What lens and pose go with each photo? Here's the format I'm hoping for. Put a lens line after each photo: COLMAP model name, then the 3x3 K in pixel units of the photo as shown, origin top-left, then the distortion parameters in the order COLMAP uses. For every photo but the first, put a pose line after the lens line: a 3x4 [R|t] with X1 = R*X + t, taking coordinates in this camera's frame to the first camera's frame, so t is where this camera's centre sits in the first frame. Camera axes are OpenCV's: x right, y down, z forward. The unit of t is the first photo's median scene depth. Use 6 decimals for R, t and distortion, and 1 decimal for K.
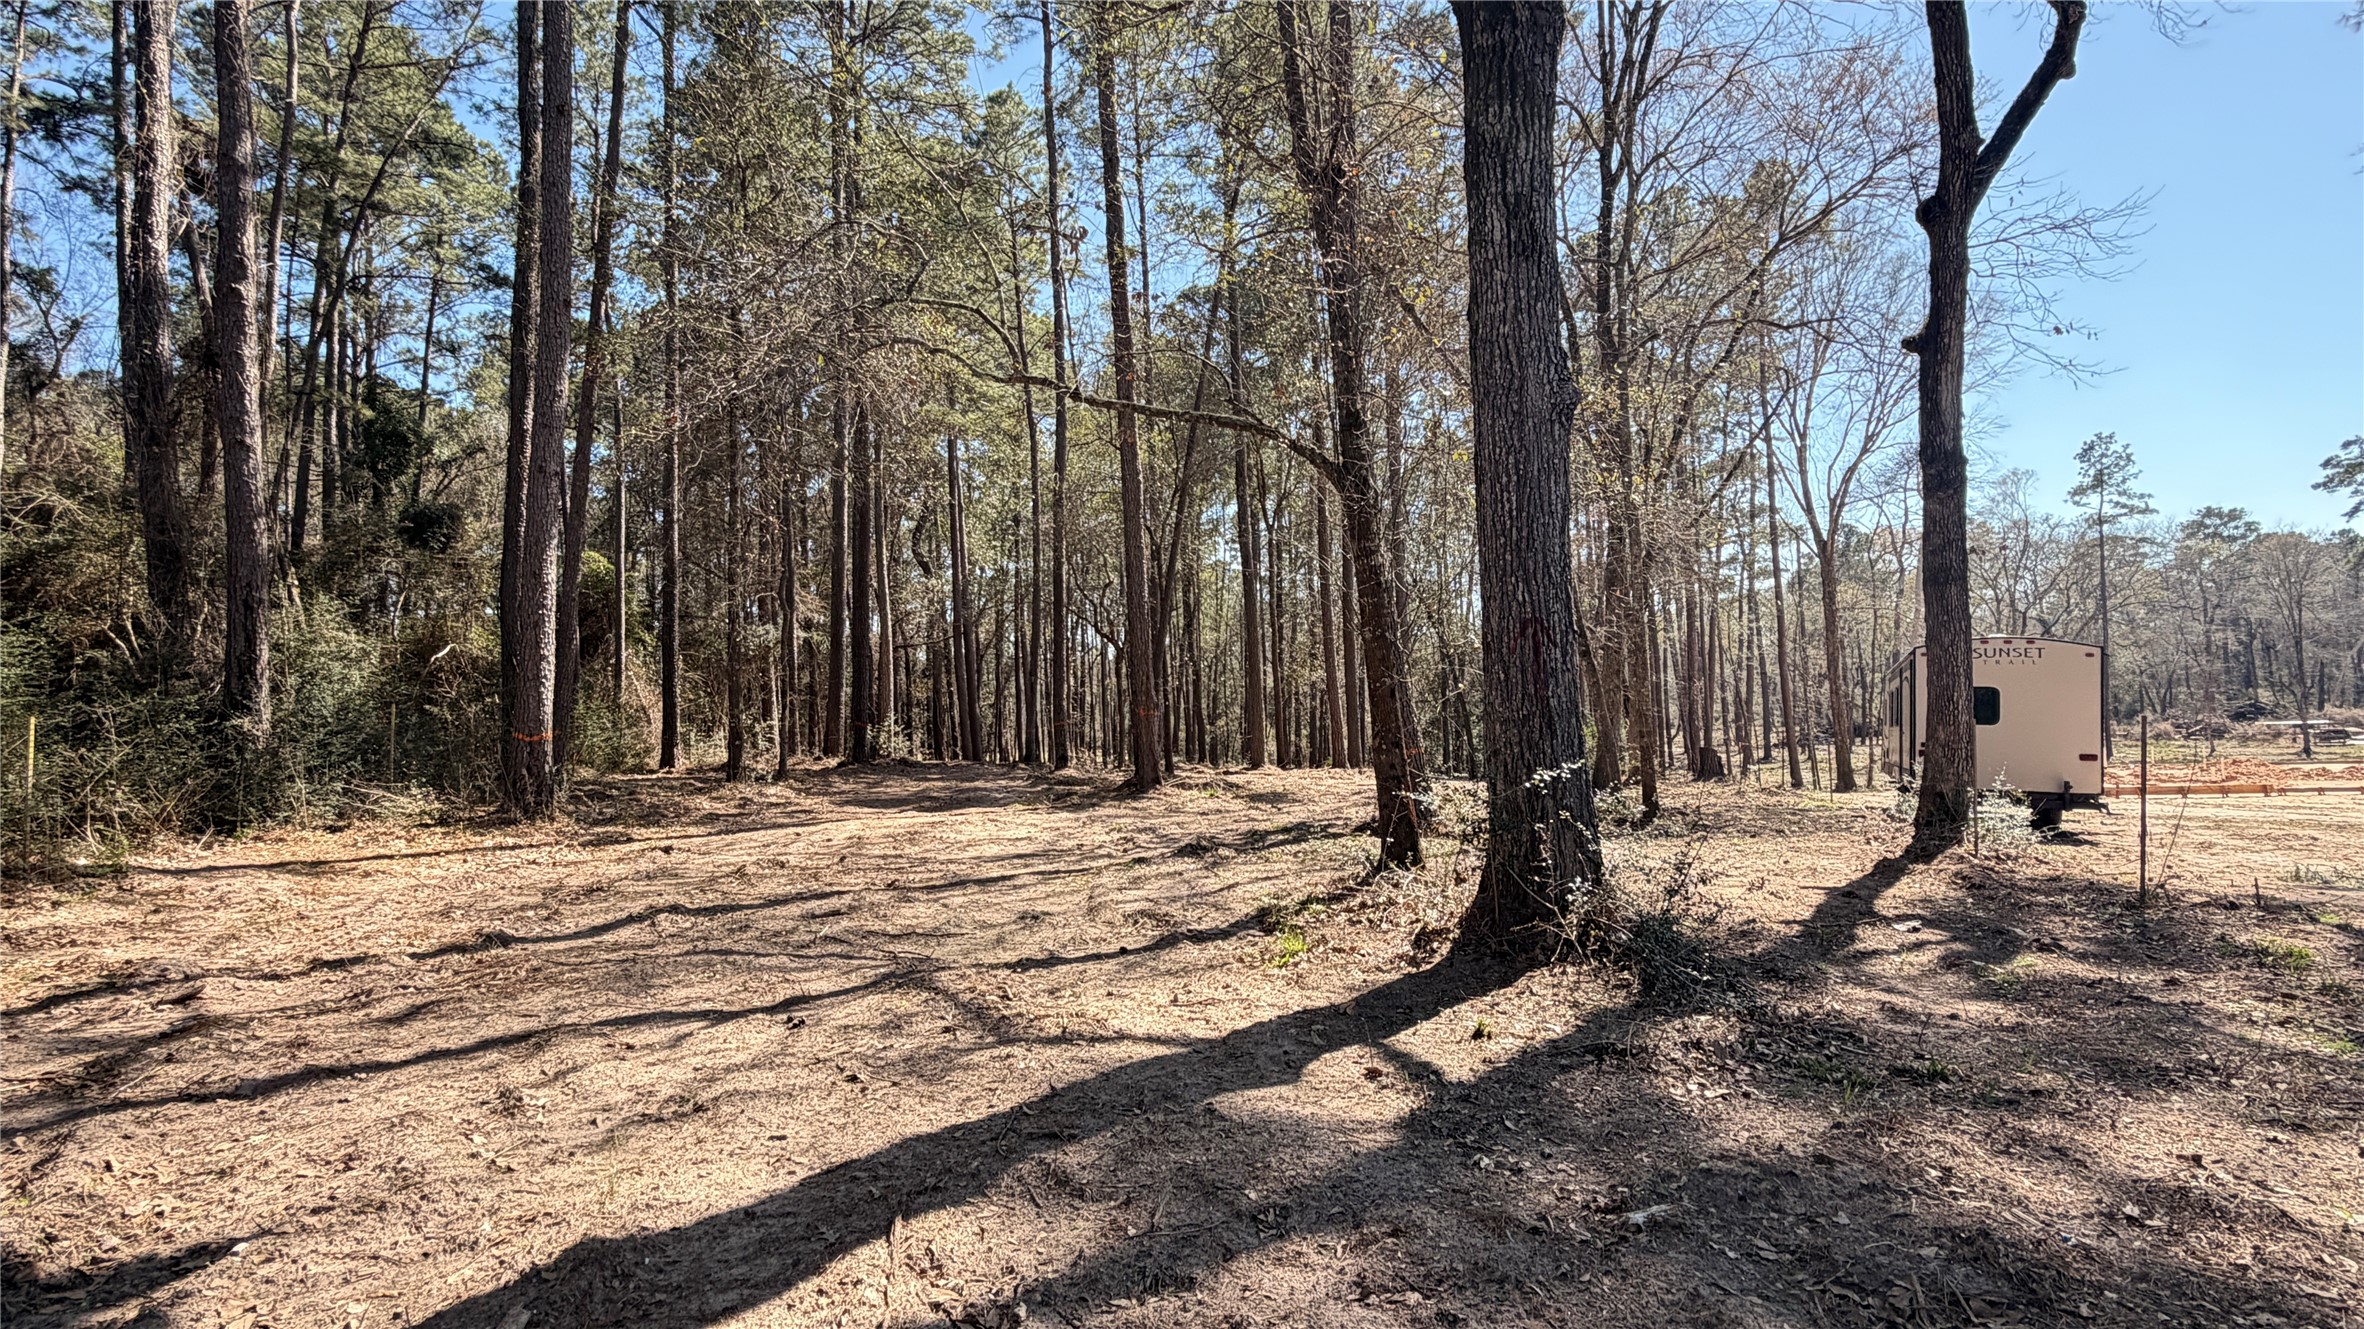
lens RADIAL K [[1164.1, 0, 1182.0], [0, 1164.1, 664.5], [0, 0, 1]] dist [-0.002508, -0.000243]
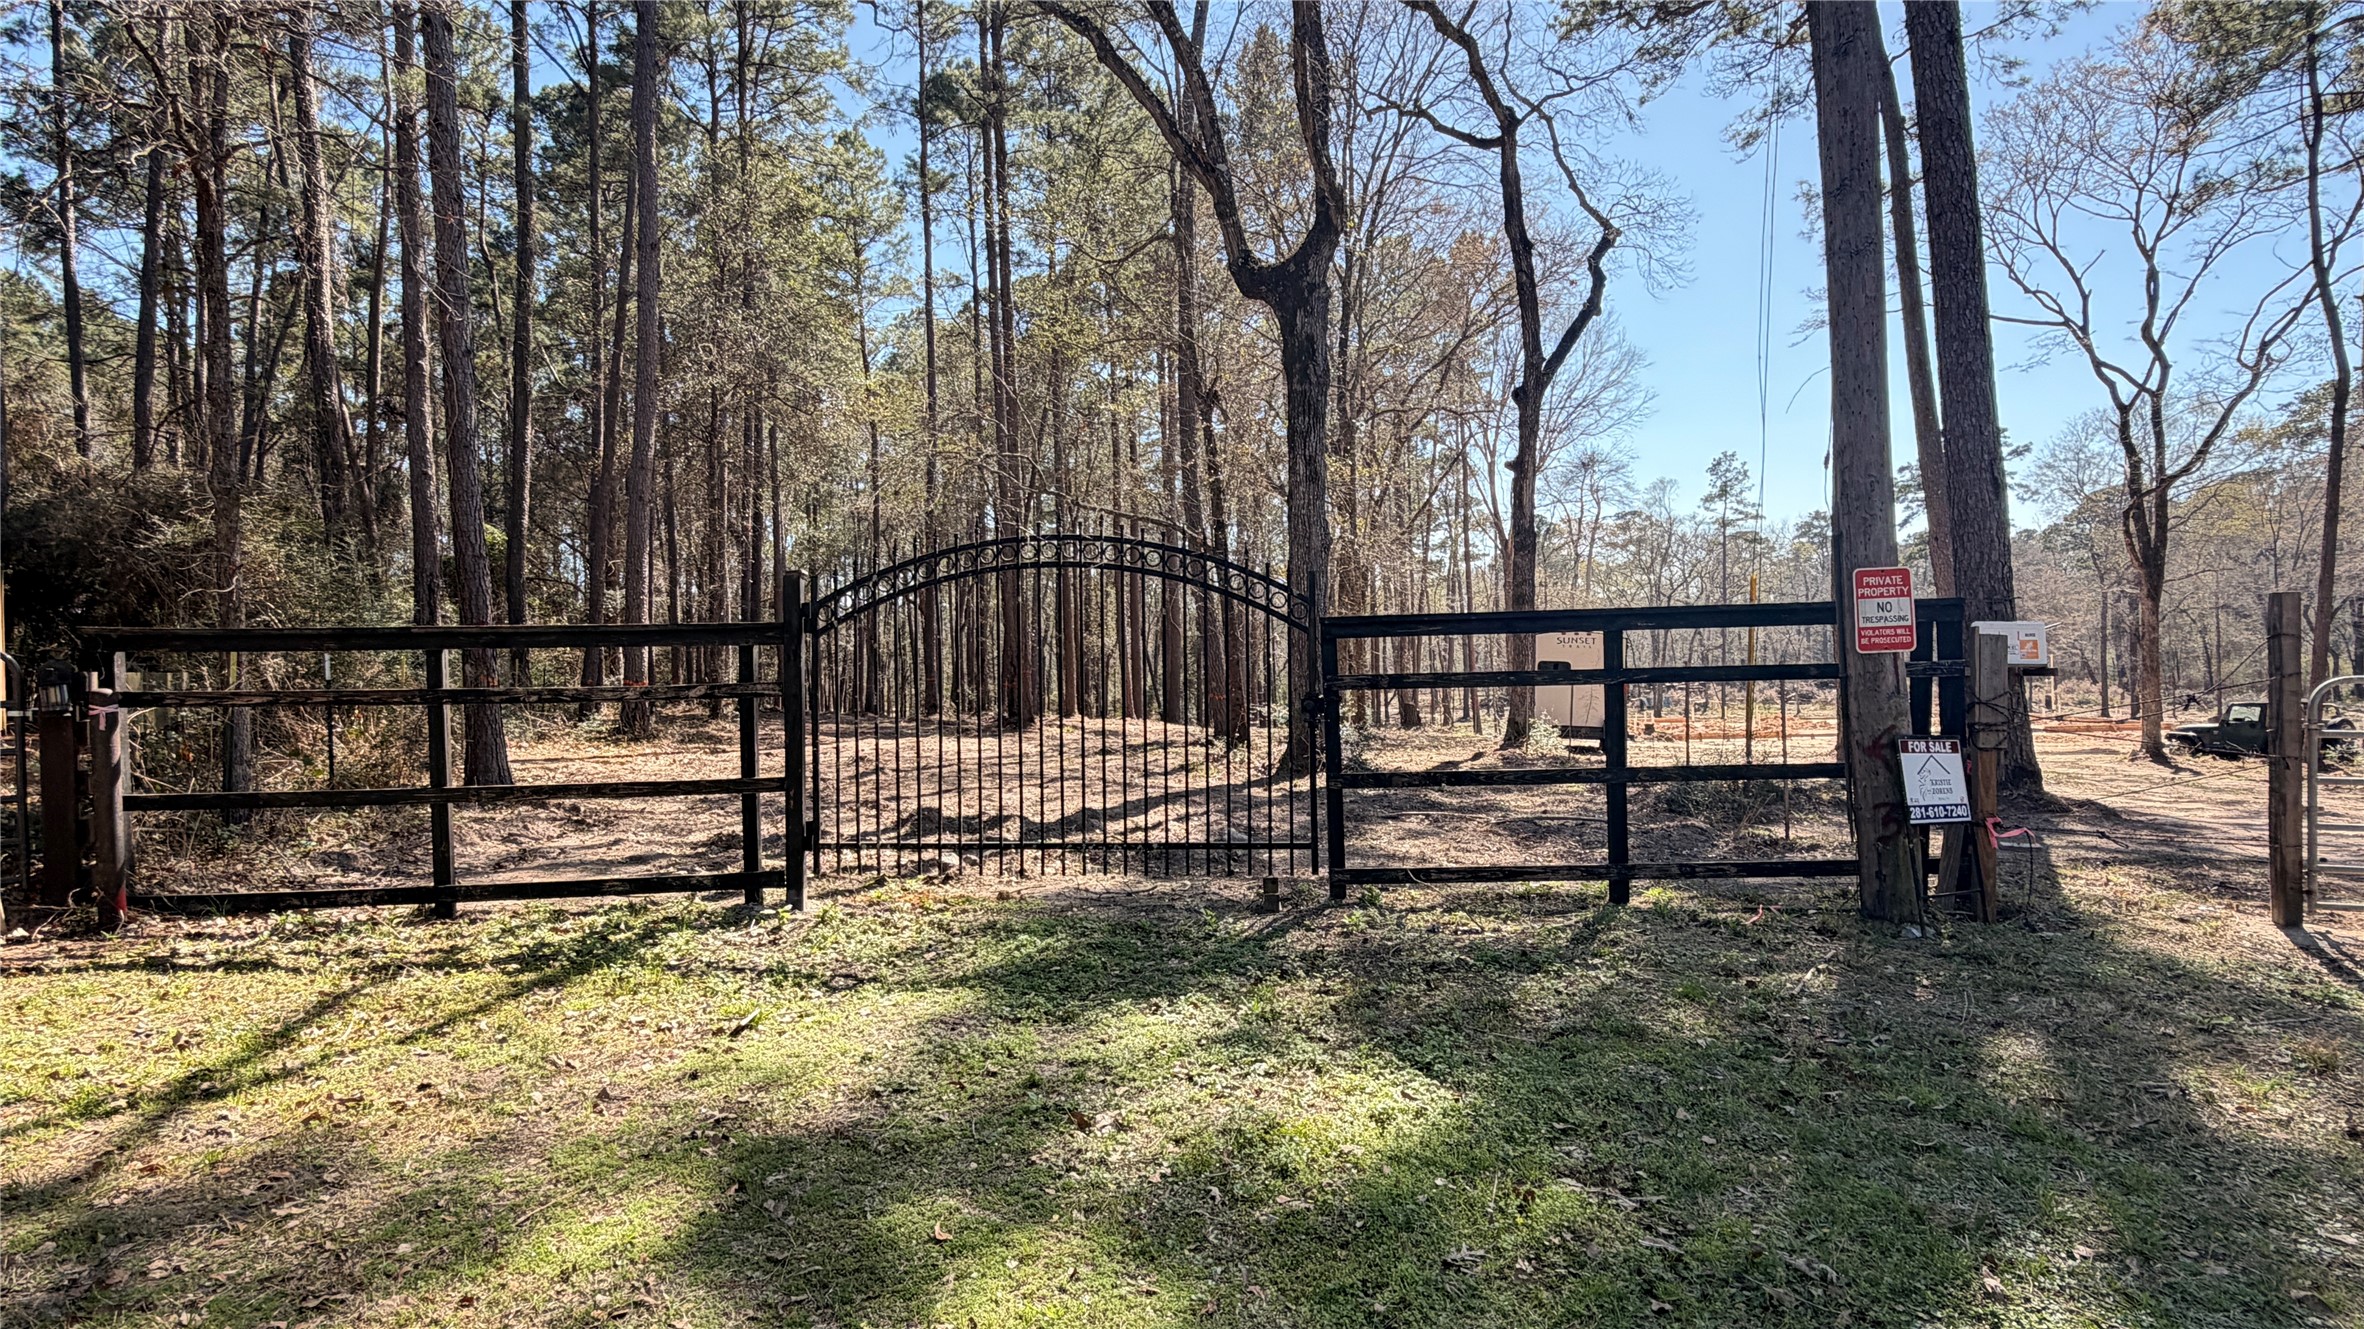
lens RADIAL K [[1164.1, 0, 1182.0], [0, 1164.1, 664.5], [0, 0, 1]] dist [-0.002508, -0.000243]
pose [[0.975755, 0.015793, 0.218295, -0.047968], [-0.023446, 0.999196, 0.032513, -0.005970], [-0.217606, -0.036843, 0.975341, -0.129650]]
